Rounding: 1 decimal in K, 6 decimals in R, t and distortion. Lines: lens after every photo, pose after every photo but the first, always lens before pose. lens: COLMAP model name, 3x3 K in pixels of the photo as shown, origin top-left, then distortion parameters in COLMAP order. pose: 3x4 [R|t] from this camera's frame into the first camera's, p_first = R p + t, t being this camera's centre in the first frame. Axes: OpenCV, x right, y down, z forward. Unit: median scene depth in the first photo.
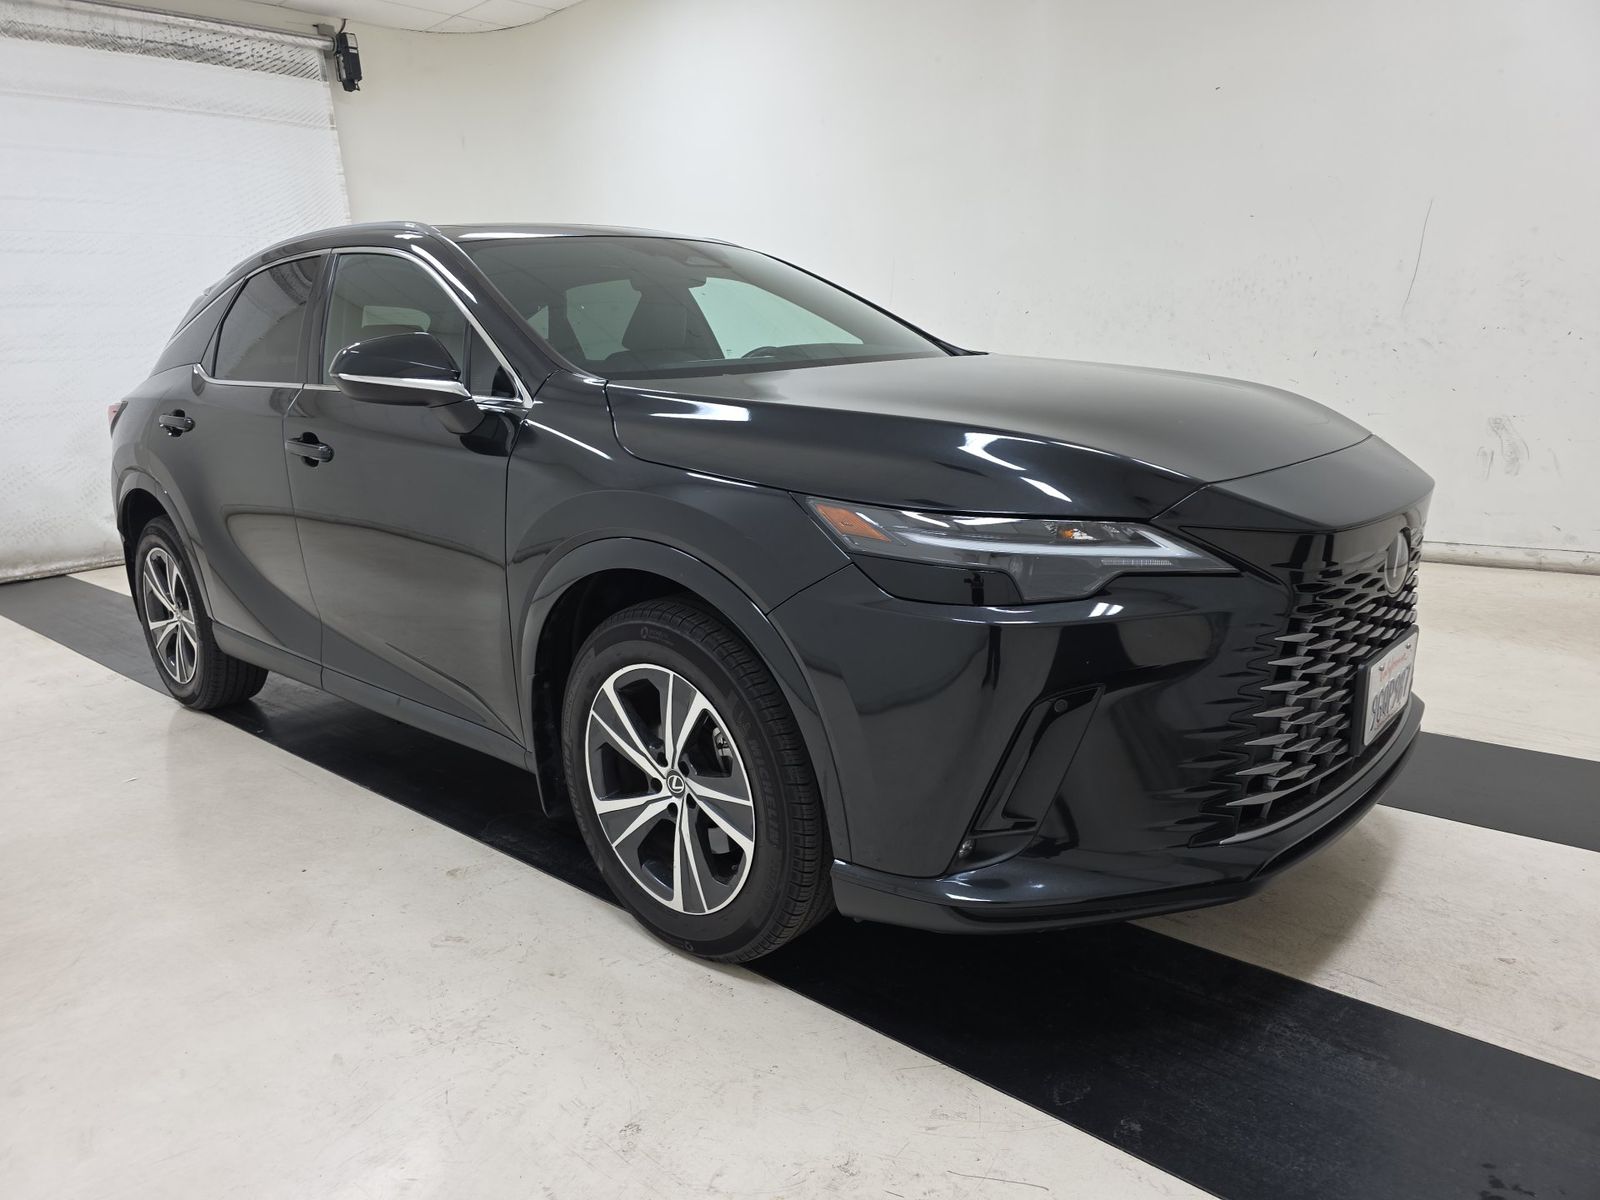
lens RADIAL K [[1069.3, 0, 794.6], [0, 1069.3, 618.9], [0, 0, 1]] dist [0.047227, -0.046539]
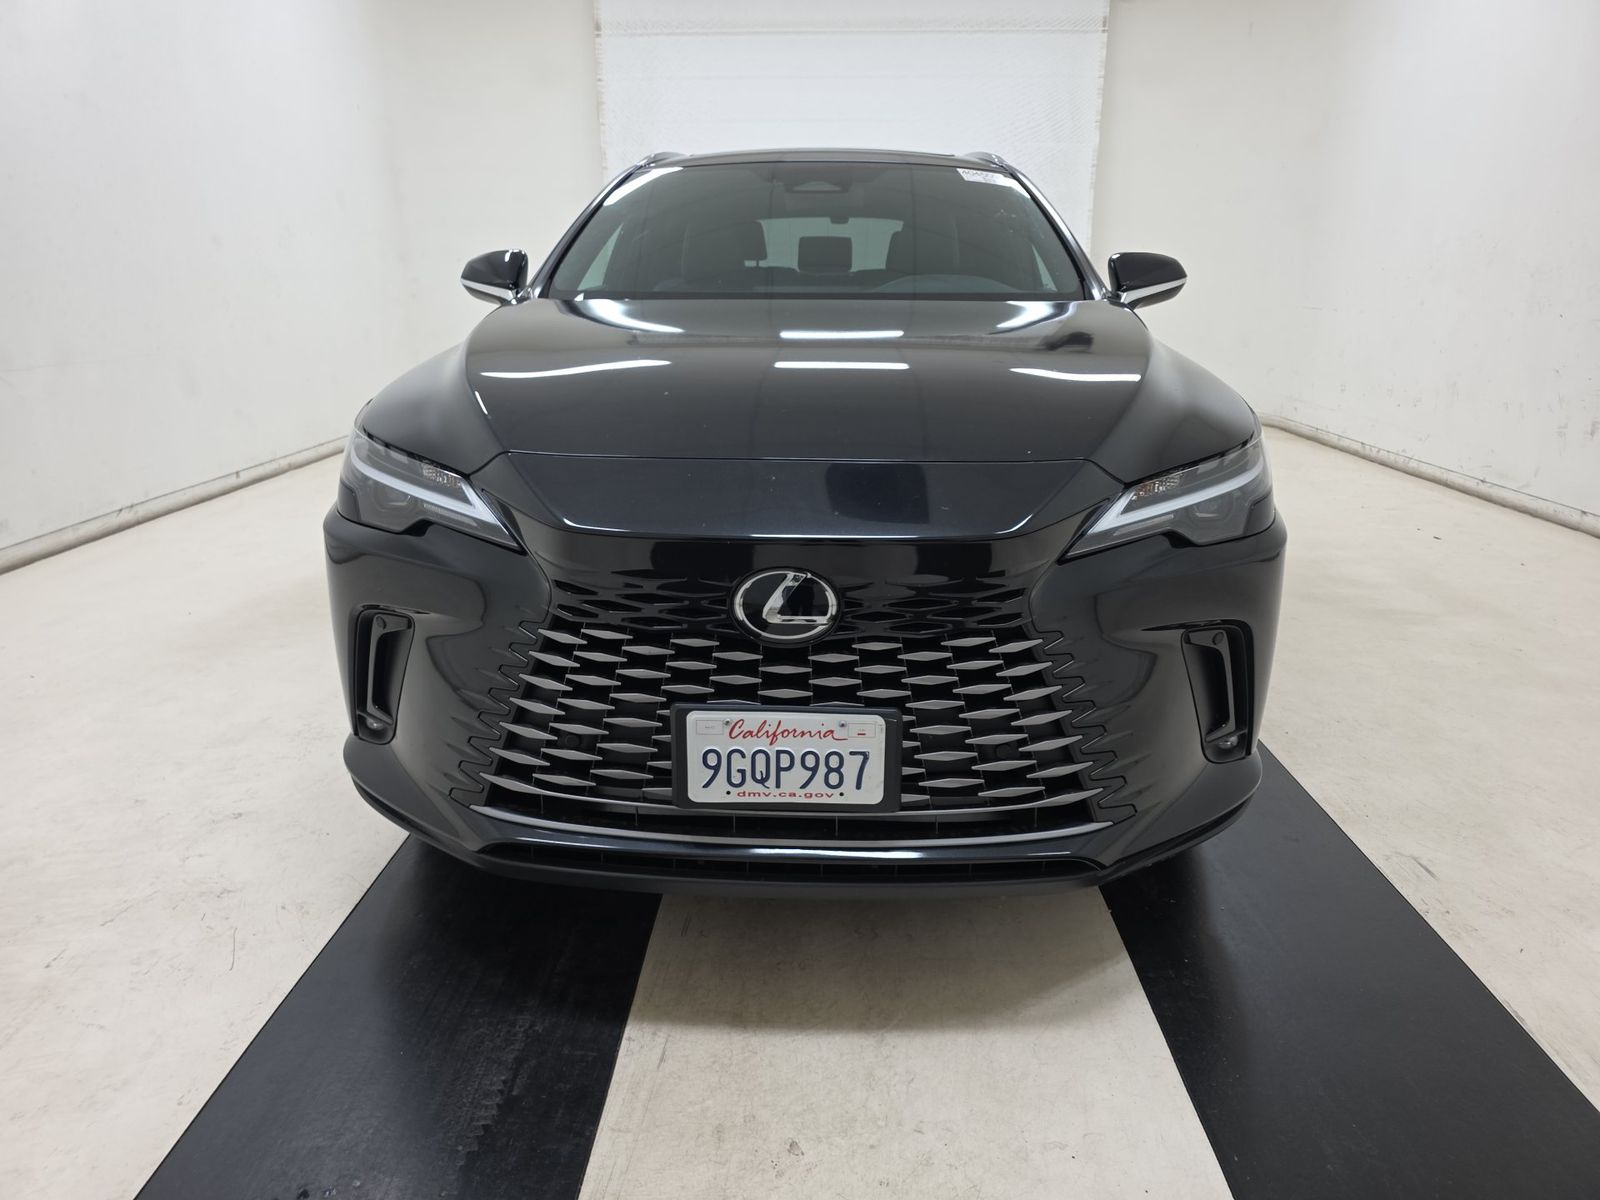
lens RADIAL K [[1069.3, 0, 794.6], [0, 1069.3, 618.9], [0, 0, 1]] dist [0.047227, -0.046539]
pose [[0.643571, 0.287081, -0.709507, 1.120618], [-0.223004, 0.957105, 0.184984, -0.191768], [0.732178, 0.039172, 0.679986, 0.473602]]
